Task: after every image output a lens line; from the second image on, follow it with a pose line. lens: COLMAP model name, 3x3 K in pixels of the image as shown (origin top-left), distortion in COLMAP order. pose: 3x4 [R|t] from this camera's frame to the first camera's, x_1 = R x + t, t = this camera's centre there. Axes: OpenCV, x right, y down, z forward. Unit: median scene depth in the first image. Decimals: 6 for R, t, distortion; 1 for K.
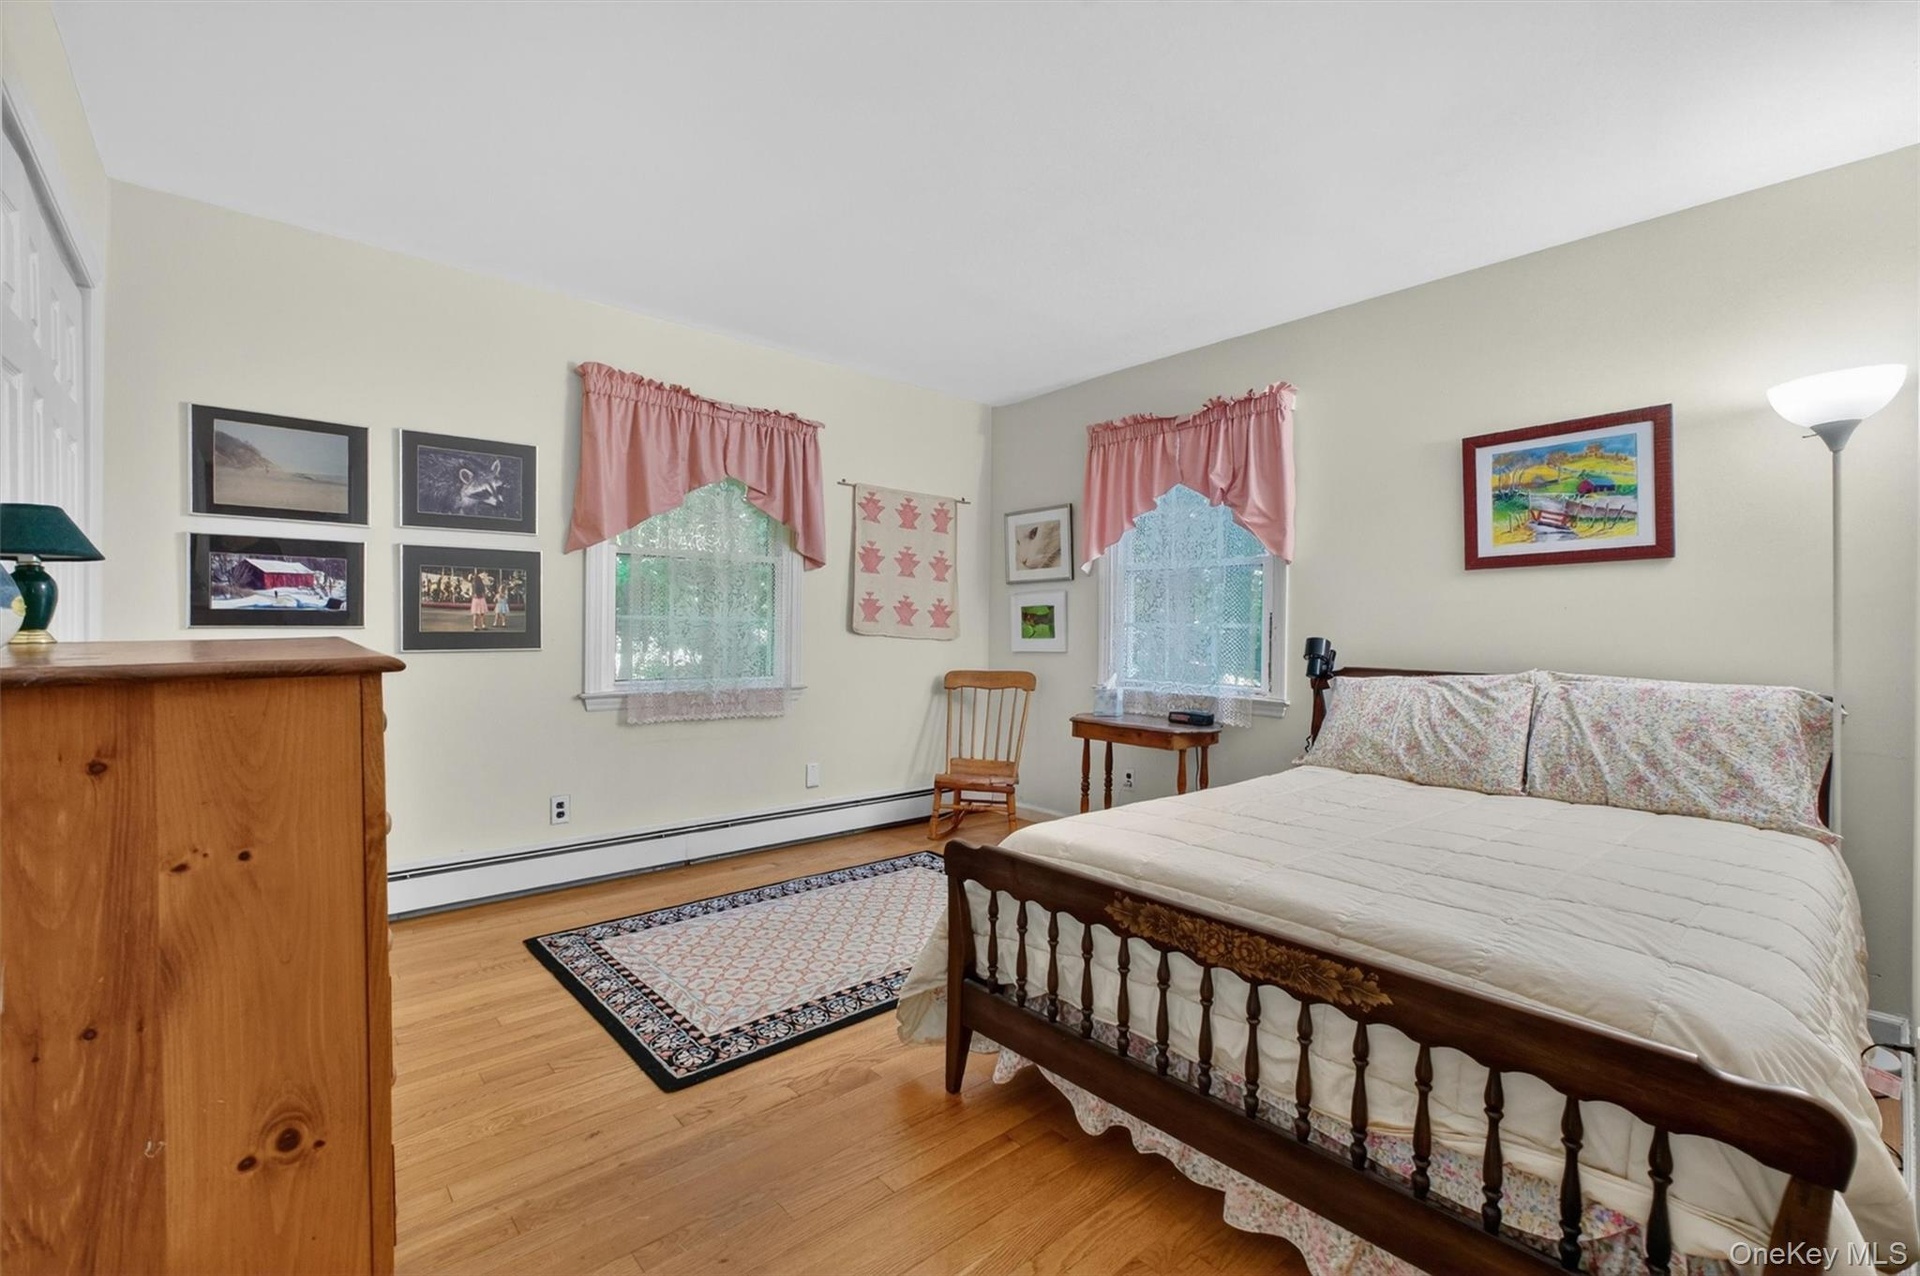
lens RADIAL K [[818.2, 0, 957.9], [0, 818.2, 637.8], [0, 0, 1]] dist [-0.001778, 0.000011]
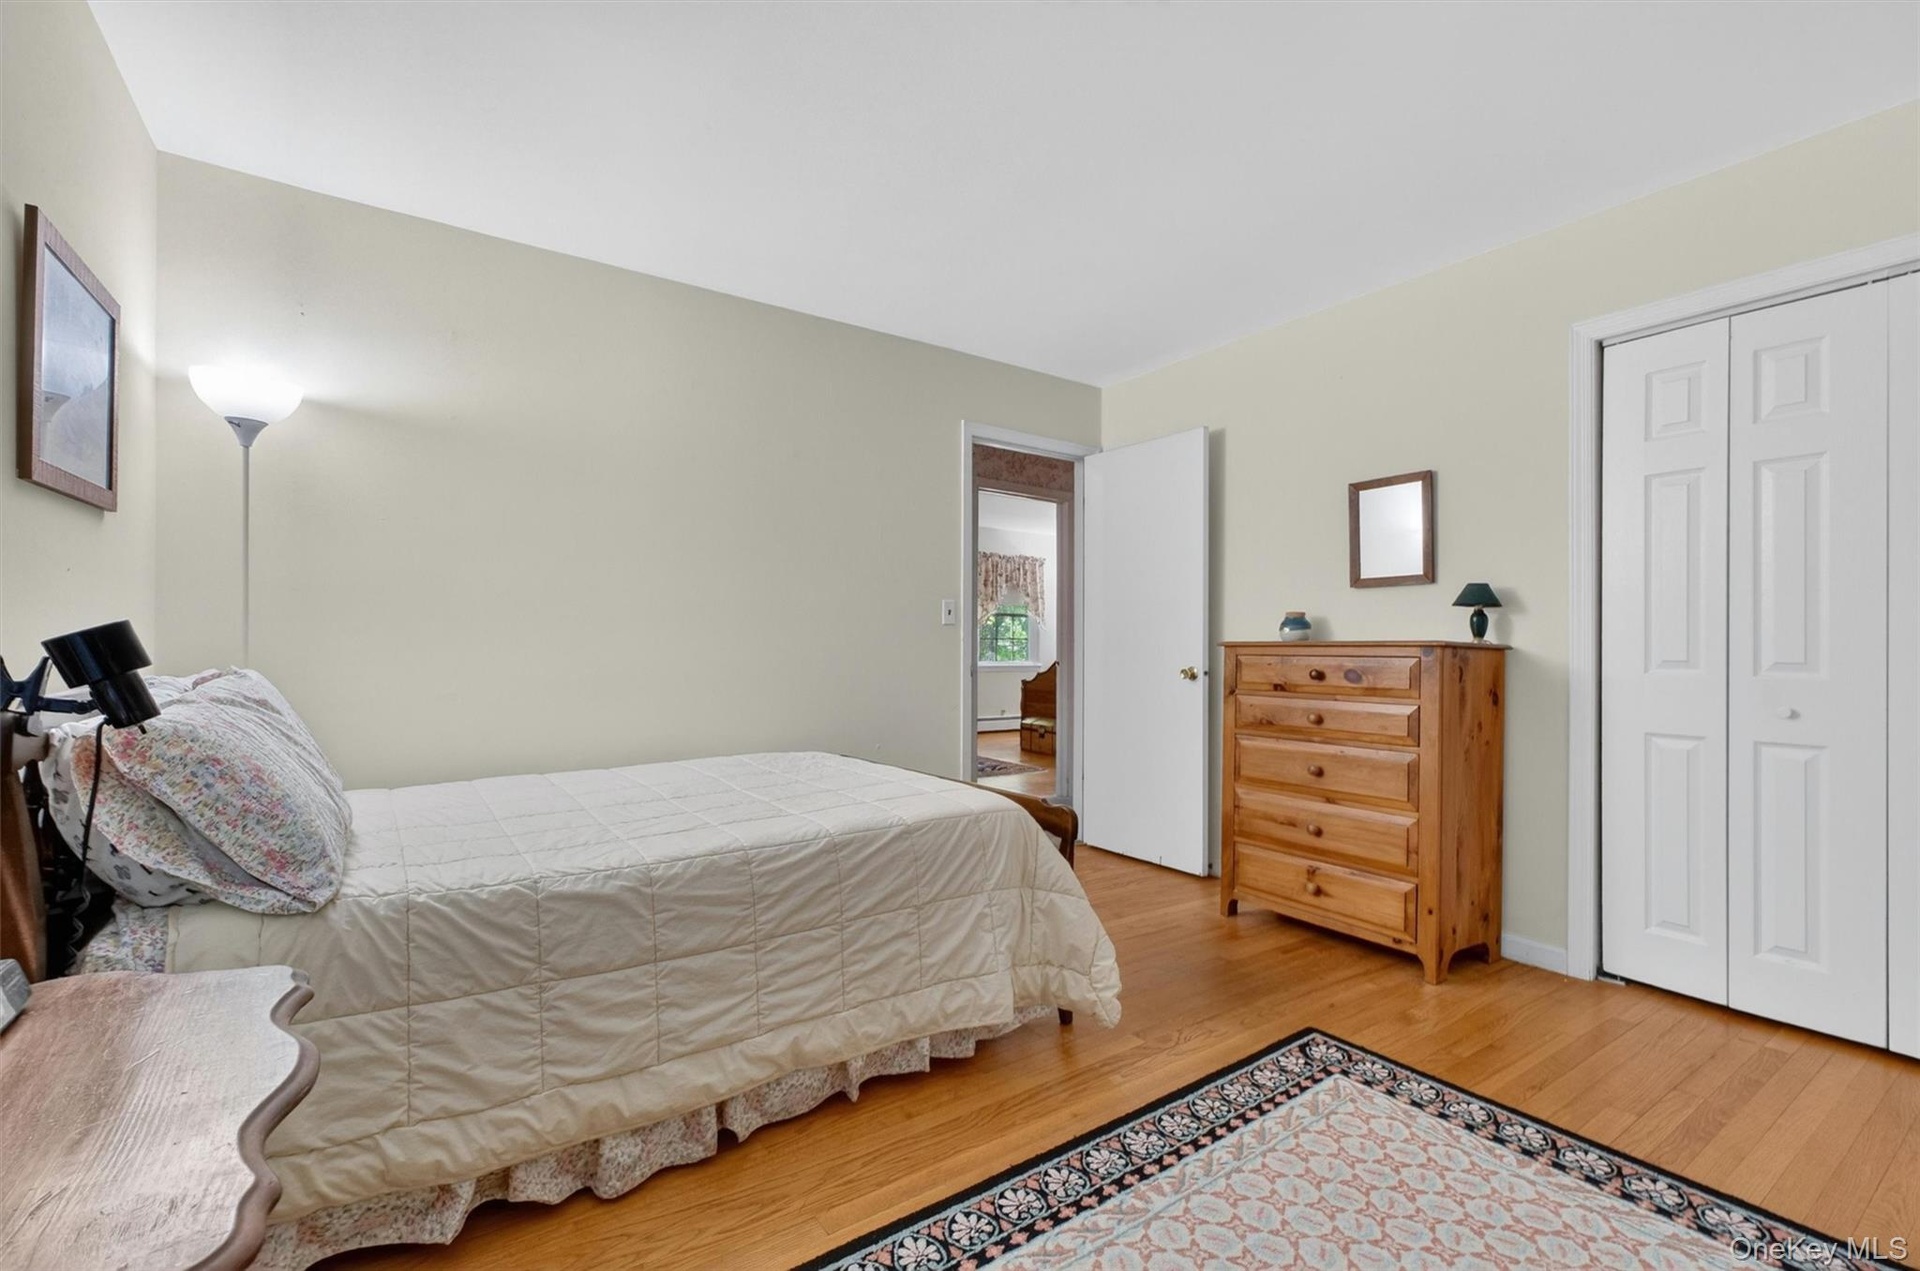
lens RADIAL K [[820.4, 0, 953.5], [0, 820.4, 635.2], [0, 0, 1]] dist [-0.000157, -0.000069]
pose [[-0.992275, -0.011307, 0.123539, 0.014886], [-0.010766, 0.999929, 0.005047, -0.007997], [-0.123588, 0.003678, -0.992327, 1.867094]]
